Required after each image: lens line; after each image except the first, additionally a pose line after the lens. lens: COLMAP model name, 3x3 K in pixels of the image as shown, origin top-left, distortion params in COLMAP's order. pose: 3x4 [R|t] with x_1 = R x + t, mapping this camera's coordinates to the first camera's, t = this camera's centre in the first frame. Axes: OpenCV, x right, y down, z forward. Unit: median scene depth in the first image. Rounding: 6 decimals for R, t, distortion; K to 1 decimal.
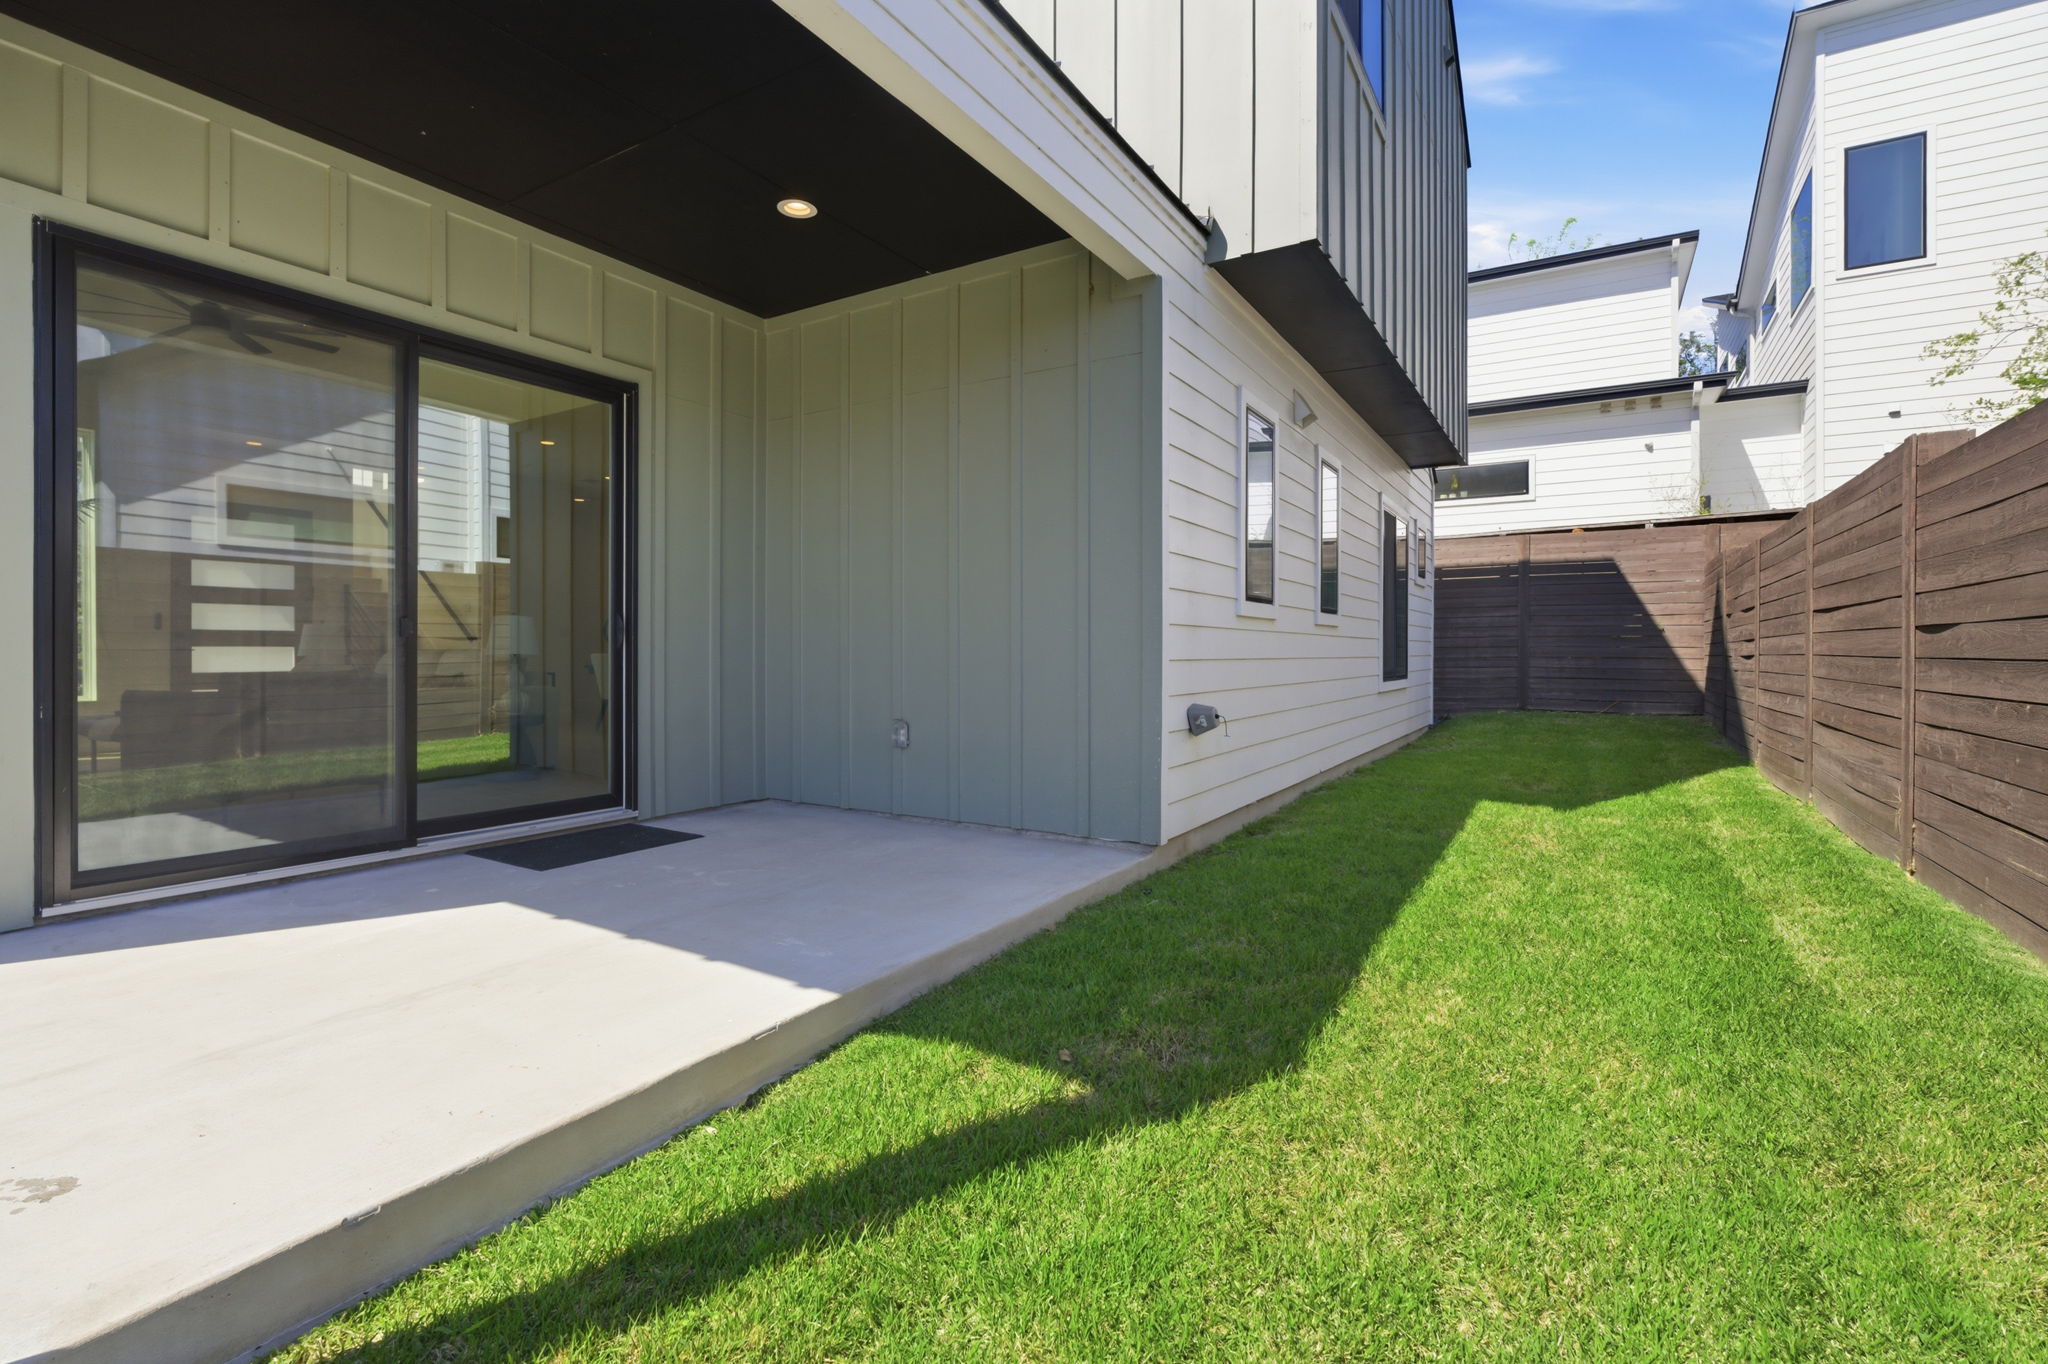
lens RADIAL K [[928.5, 0, 987.2], [0, 928.5, 651.0], [0, 0, 1]] dist [-0.004592, 0.001627]
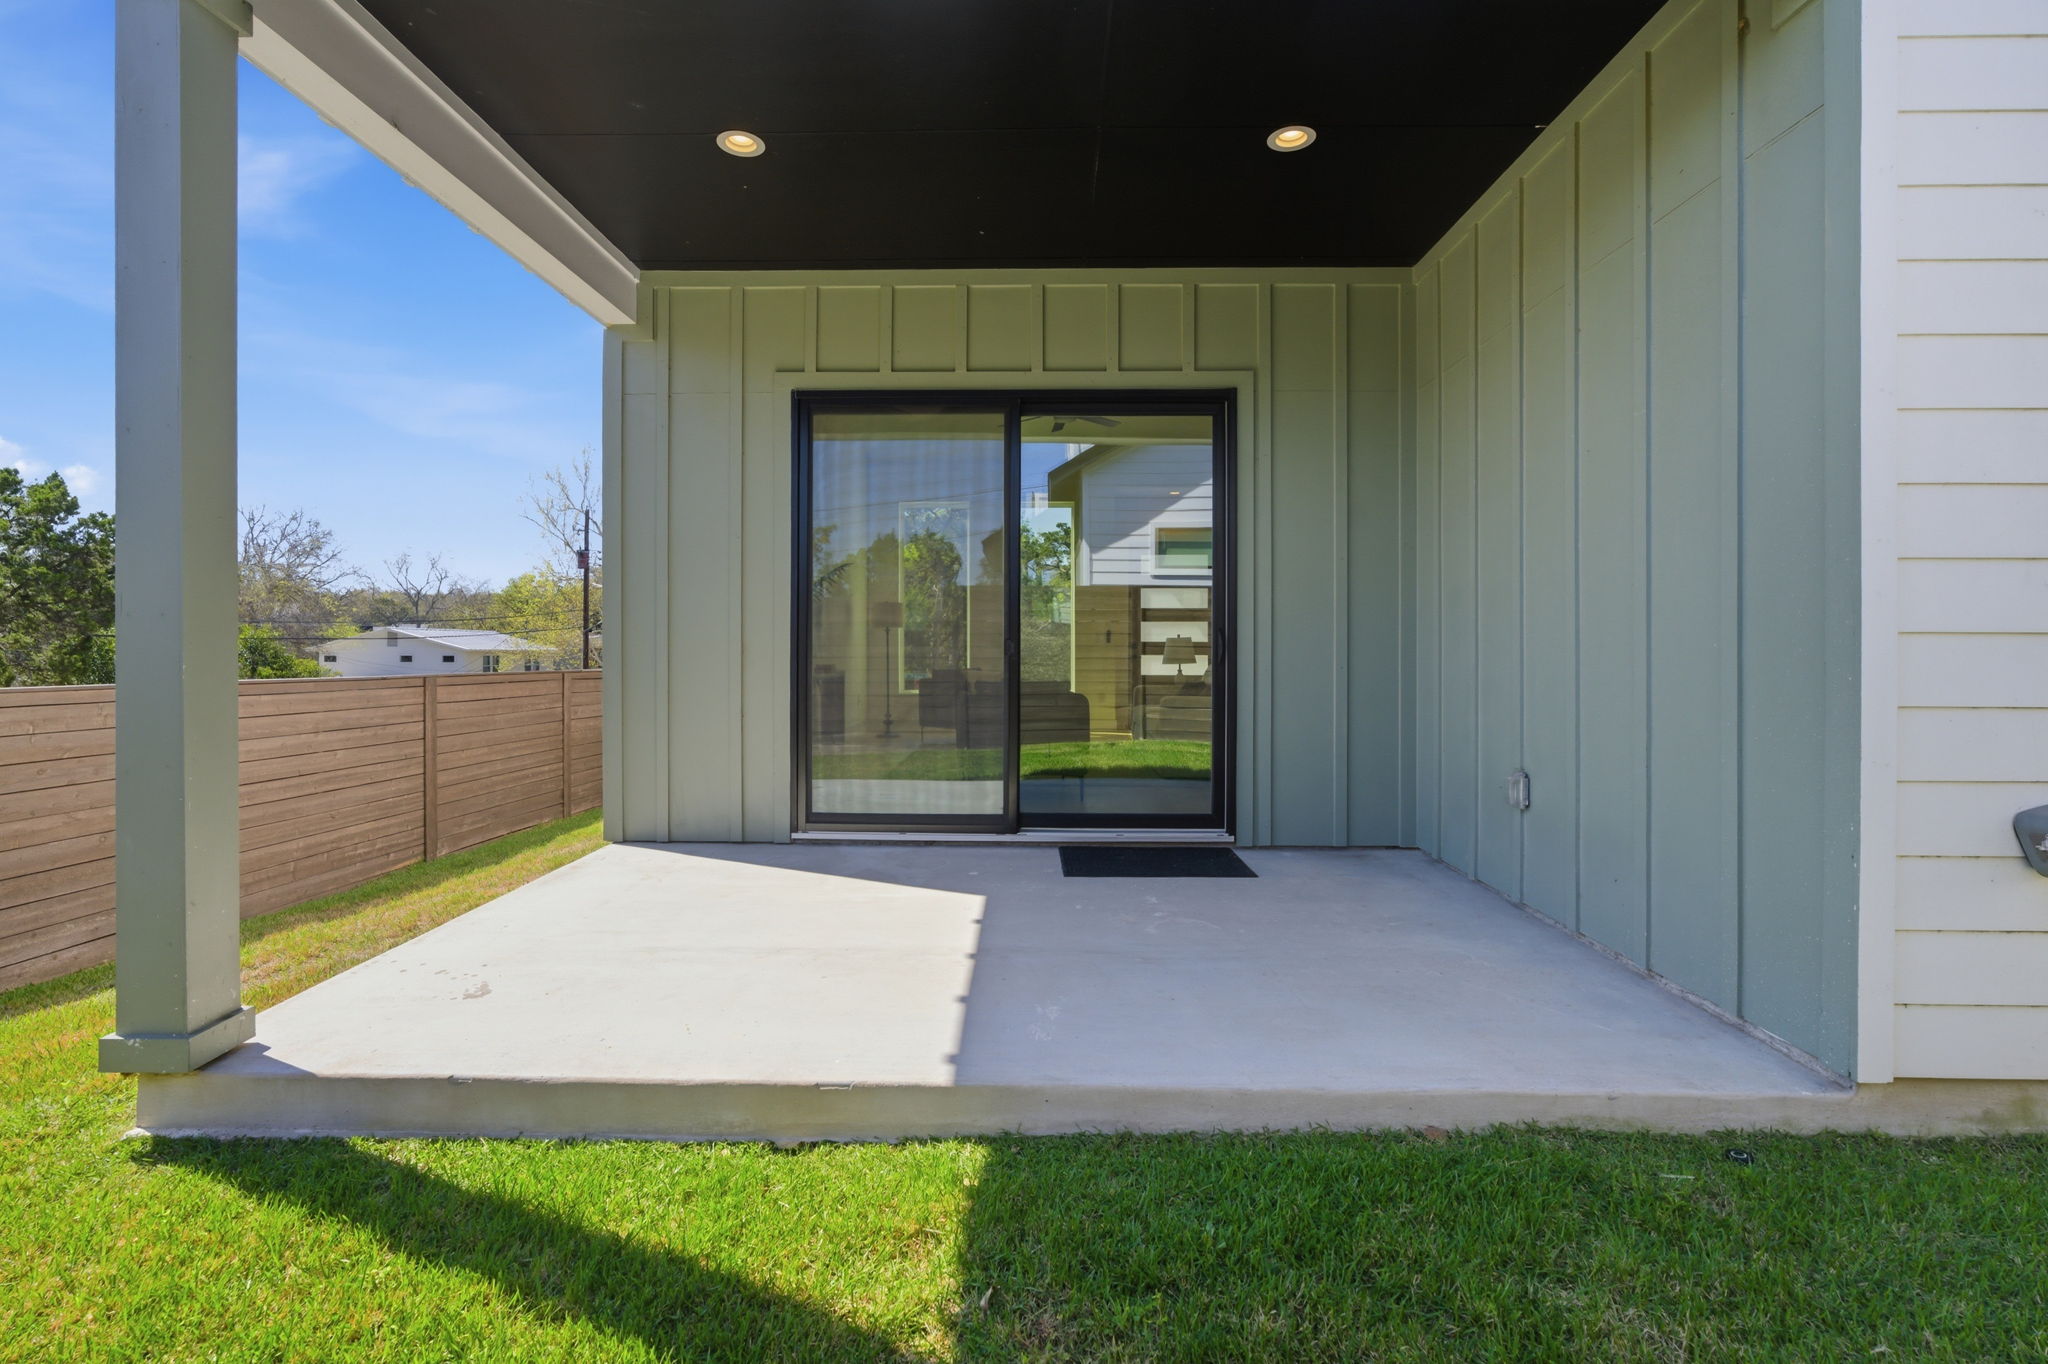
lens RADIAL K [[928.5, 0, 1018.3], [0, 928.5, 649.9], [0, 0, 1]] dist [-0.004592, 0.001627]
pose [[0.529146, -0.001516, -0.848529, 0.313680], [-0.002126, 0.999993, -0.003112, -0.015723], [0.848528, 0.003451, 0.529139, 0.306839]]
